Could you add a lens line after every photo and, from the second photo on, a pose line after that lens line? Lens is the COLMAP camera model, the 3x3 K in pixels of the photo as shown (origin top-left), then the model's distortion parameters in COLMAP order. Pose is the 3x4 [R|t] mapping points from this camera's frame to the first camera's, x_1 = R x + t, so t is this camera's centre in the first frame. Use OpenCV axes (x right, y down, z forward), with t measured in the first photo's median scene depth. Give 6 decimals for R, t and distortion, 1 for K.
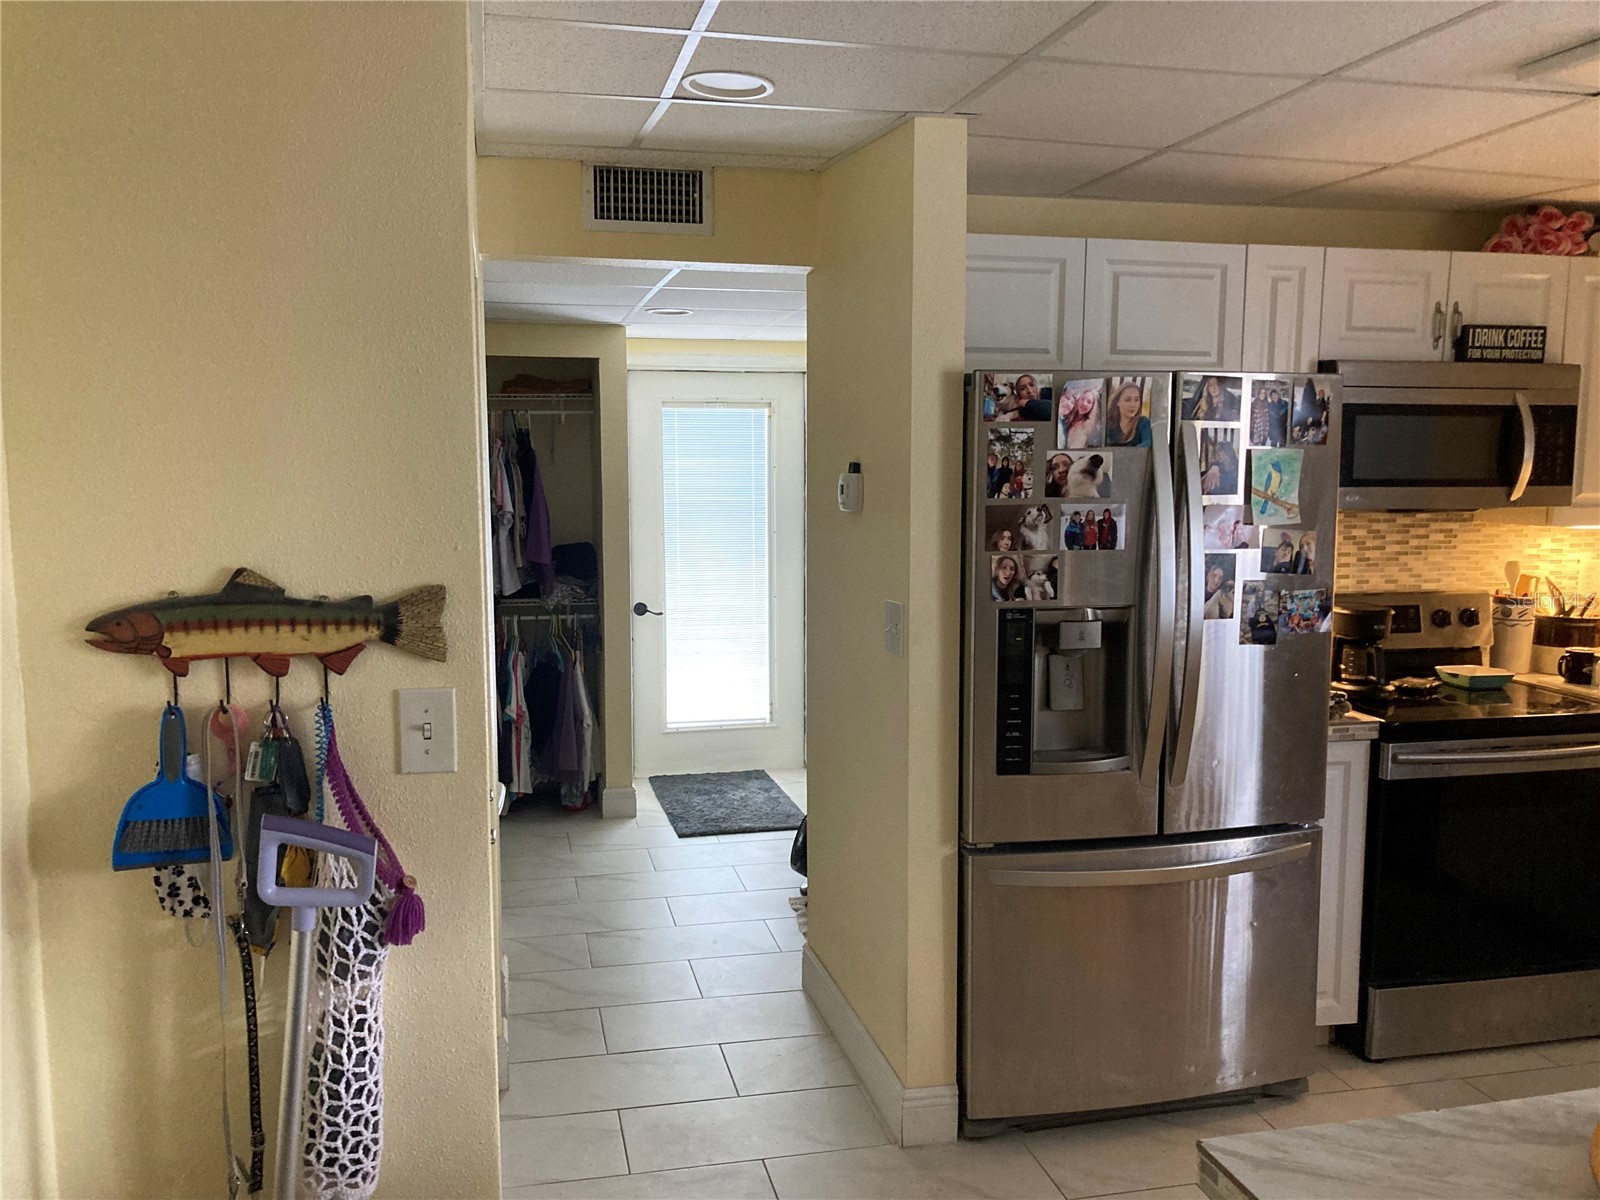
lens RADIAL K [[1315.9, 0, 783.0], [0, 1315.9, 611.9], [0, 0, 1]] dist [0.027566, -0.025520]
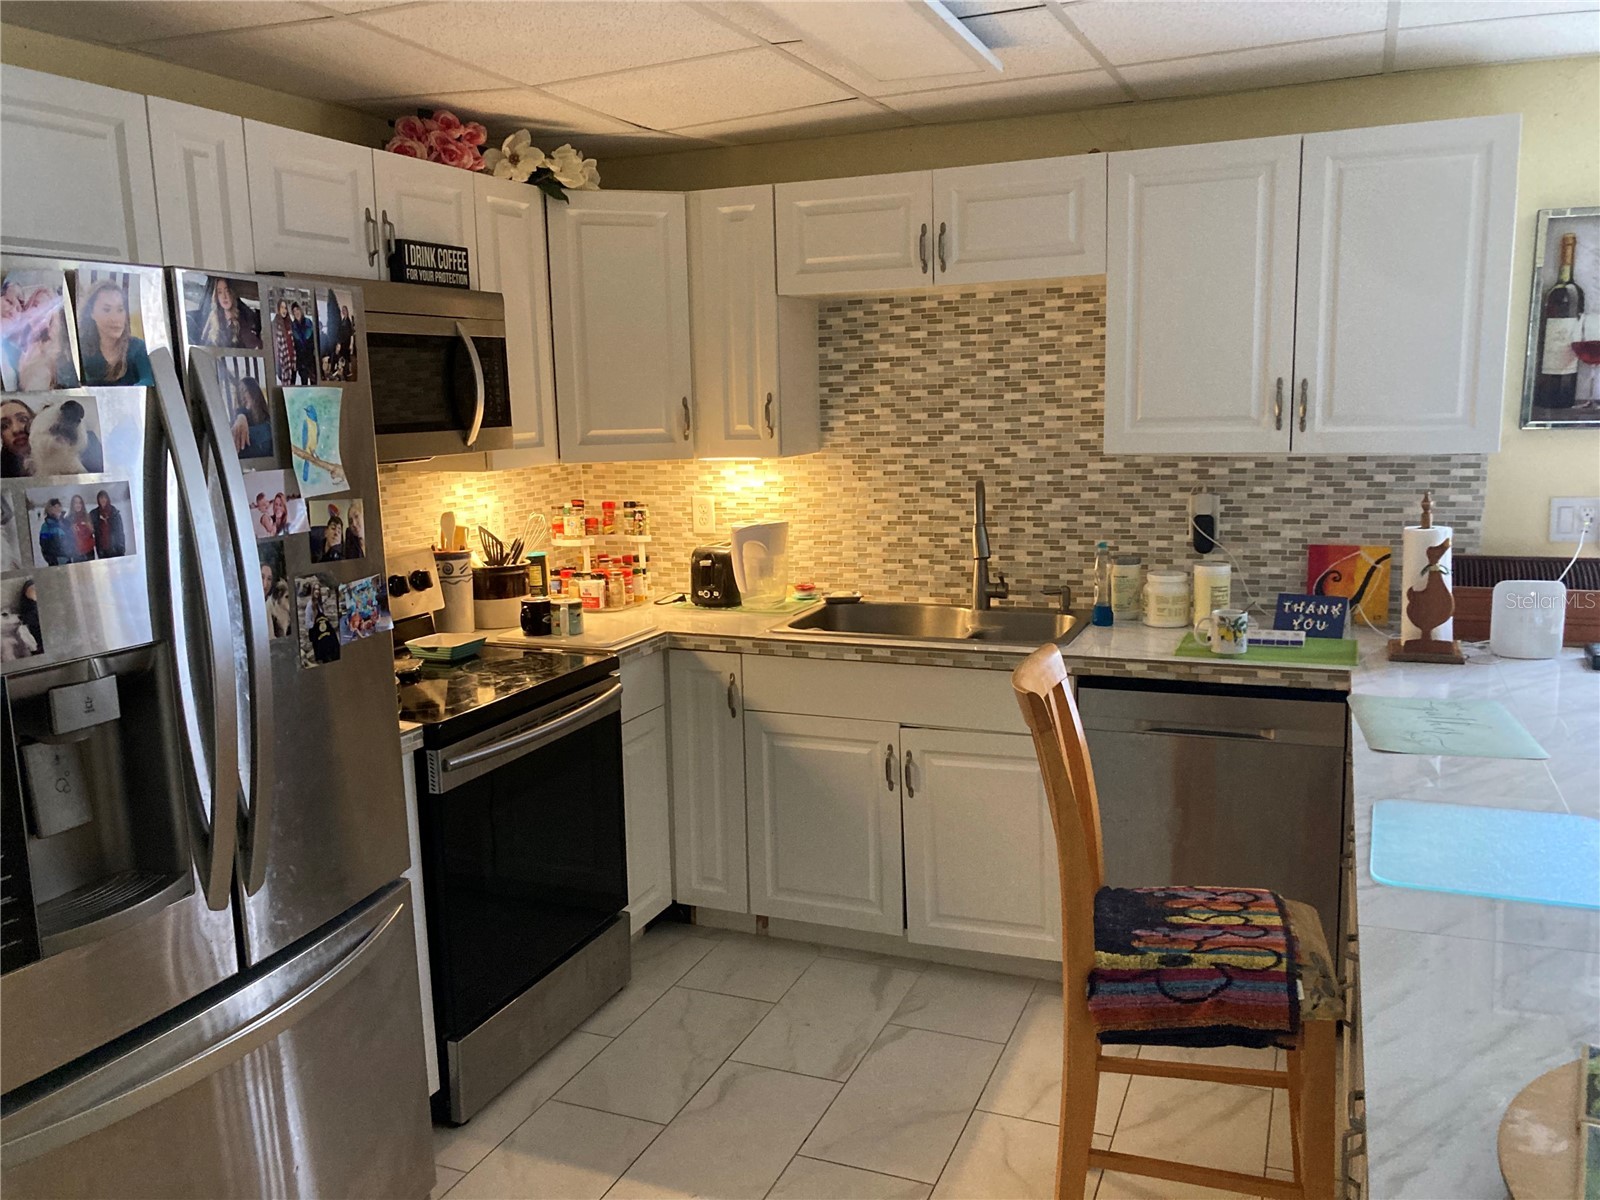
lens RADIAL K [[1315.9, 0, 789.6], [0, 1315.9, 616.2], [0, 0, 1]] dist [0.027566, -0.025520]
pose [[0.571759, -0.154597, 0.805724, -0.067814], [0.120380, 0.987265, 0.104005, -0.044678], [-0.811542, 0.037527, 0.583088, 0.378464]]
